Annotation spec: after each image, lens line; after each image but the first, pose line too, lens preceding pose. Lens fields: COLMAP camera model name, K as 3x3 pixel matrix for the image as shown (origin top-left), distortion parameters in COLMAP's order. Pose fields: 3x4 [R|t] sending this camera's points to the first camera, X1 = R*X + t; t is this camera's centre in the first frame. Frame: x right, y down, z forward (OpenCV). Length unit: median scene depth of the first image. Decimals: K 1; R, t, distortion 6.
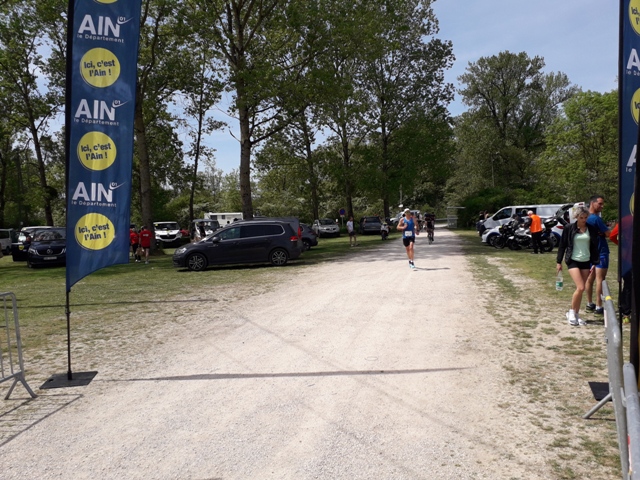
lens RADIAL K [[495.5, 0, 338.2], [0, 495.5, 239.1], [0, 0, 1]] dist [0.003725, -0.012980]
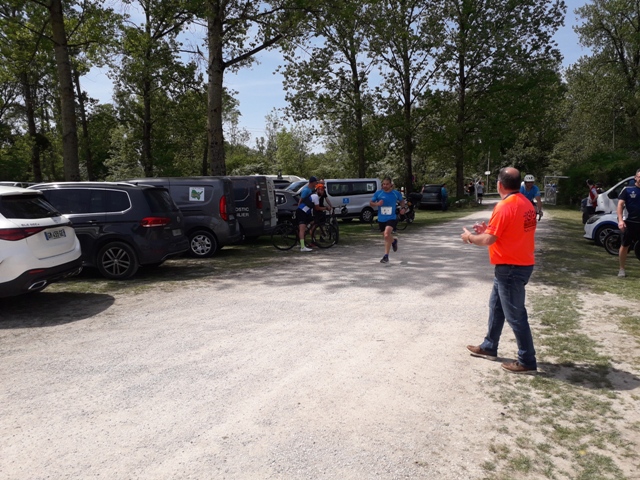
lens RADIAL K [[504.4, 0, 328.4], [0, 504.4, 241.9], [0, 0, 1]] dist [-0.000481, -0.032893]
pose [[0.978147, 0.059314, -0.199273, 0.047028], [-0.044776, 0.996049, 0.076687, -0.007223], [0.203035, -0.066089, 0.976939, 0.149772]]
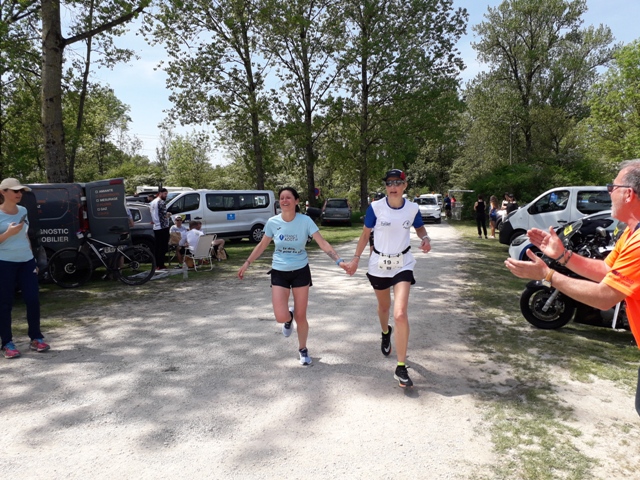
lens RADIAL K [[505.5, 0, 337.4], [0, 505.5, 249.2], [0, 0, 1]] dist [0.004603, -0.013236]
pose [[0.999184, 0.040058, -0.005242, 0.050851], [-0.039701, 0.997635, 0.056100, -0.009388], [0.007476, -0.055846, 0.998411, 0.202477]]
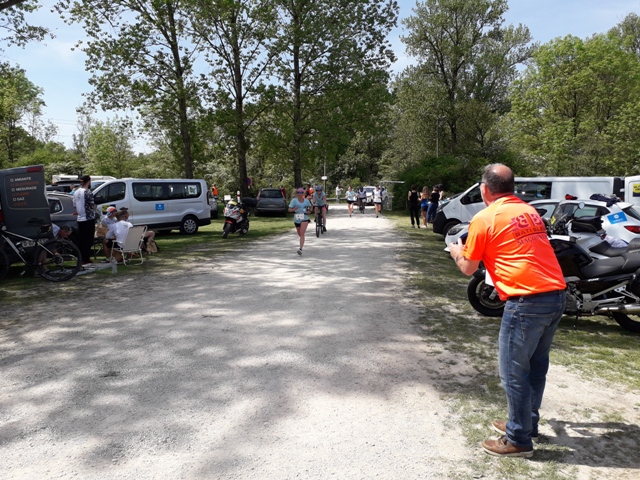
lens RADIAL K [[507.3, 0, 337.0], [0, 507.3, 244.0], [0, 0, 1]] dist [-0.009238, -0.002747]
pose [[0.991149, 0.028797, 0.129596, 0.047843], [-0.036726, 0.997569, 0.059217, -0.009118], [-0.127576, -0.063452, 0.989797, 0.205563]]
